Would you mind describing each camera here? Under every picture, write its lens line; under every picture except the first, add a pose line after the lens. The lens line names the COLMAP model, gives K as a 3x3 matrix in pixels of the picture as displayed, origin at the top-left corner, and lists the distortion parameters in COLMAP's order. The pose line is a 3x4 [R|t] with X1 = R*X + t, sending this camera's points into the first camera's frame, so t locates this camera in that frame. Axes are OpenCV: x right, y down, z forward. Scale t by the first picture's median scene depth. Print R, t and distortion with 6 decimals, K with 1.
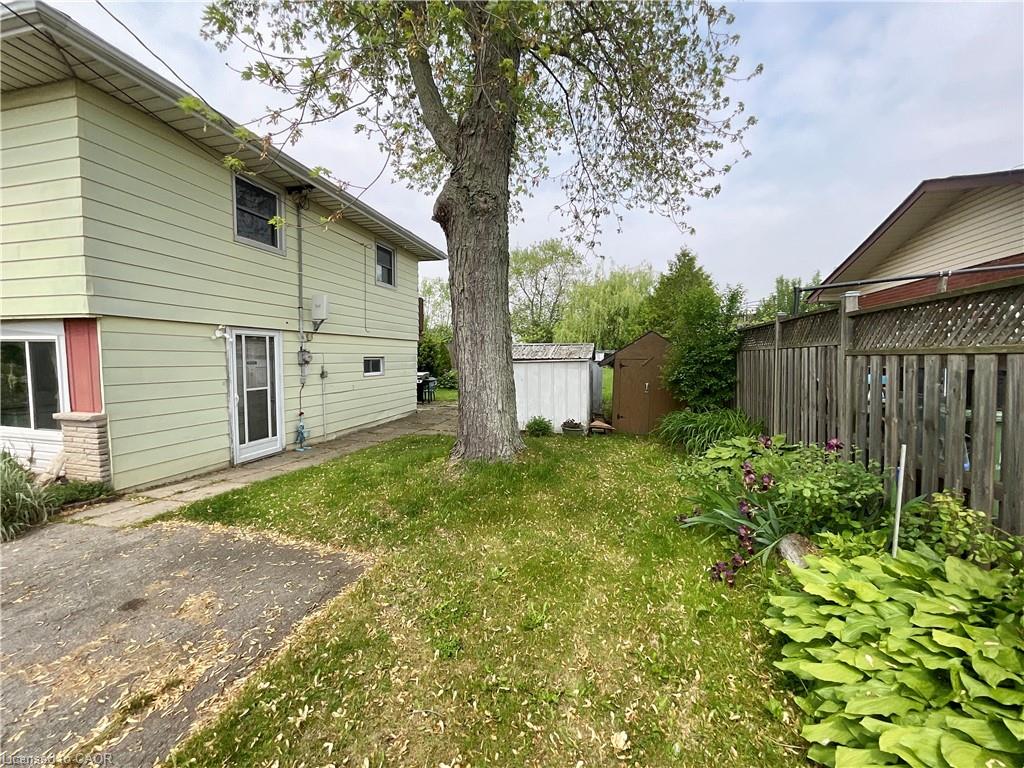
lens RADIAL K [[415.4, 0, 502.4], [0, 415.4, 383.5], [0, 0, 1]] dist [0.001596, 0.001032]
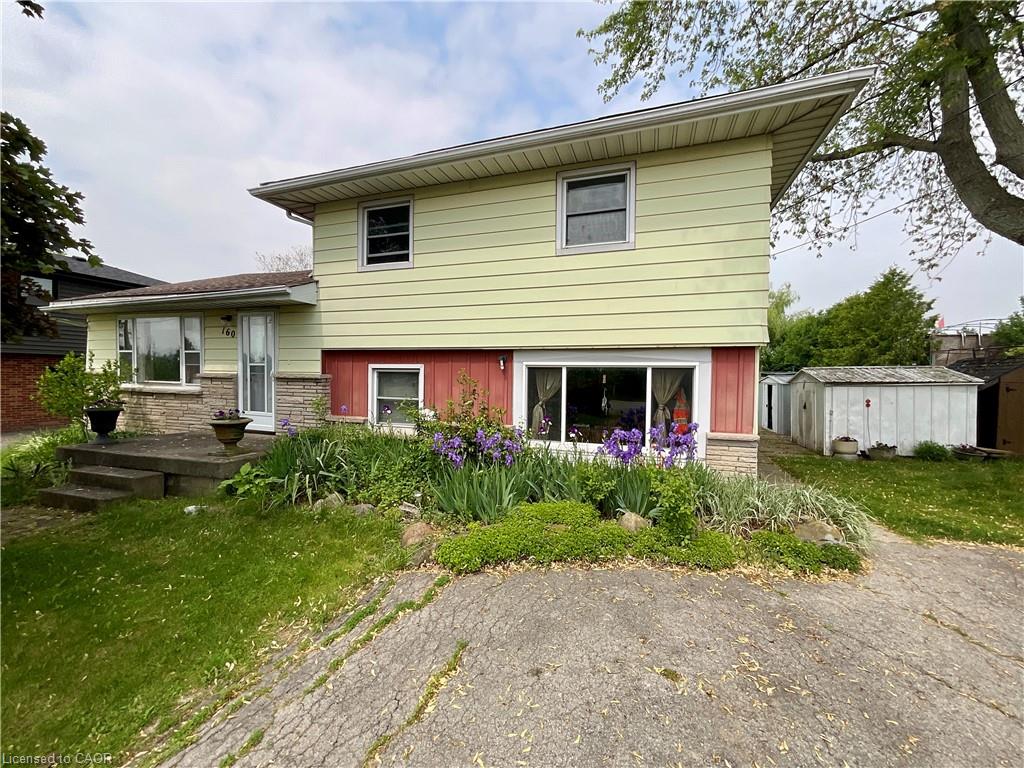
lens RADIAL K [[415.4, 0, 516.9], [0, 415.4, 386.4], [0, 0, 1]] dist [0.001596, 0.001032]
pose [[0.996853, 0.004559, -0.079137, -1.405380], [-0.007726, 0.999179, -0.039758, -0.004407], [0.078891, 0.040244, 0.996071, -0.118877]]
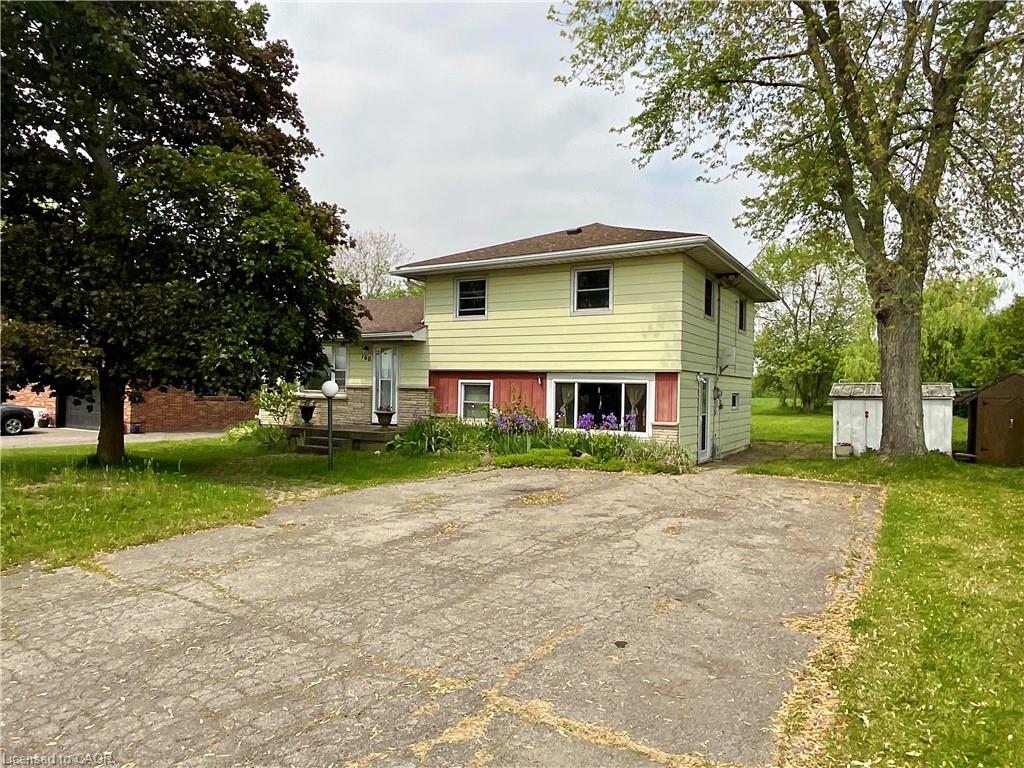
lens RADIAL K [[649.7, 0, 514.8], [0, 649.7, 388.2], [0, 0, 1]] dist [-0.005195, -0.000733]
pose [[0.959288, 0.009183, -0.282280, -0.792543], [-0.029340, 0.997304, -0.067265, 0.127948], [0.280901, 0.072808, 0.956971, -1.880178]]
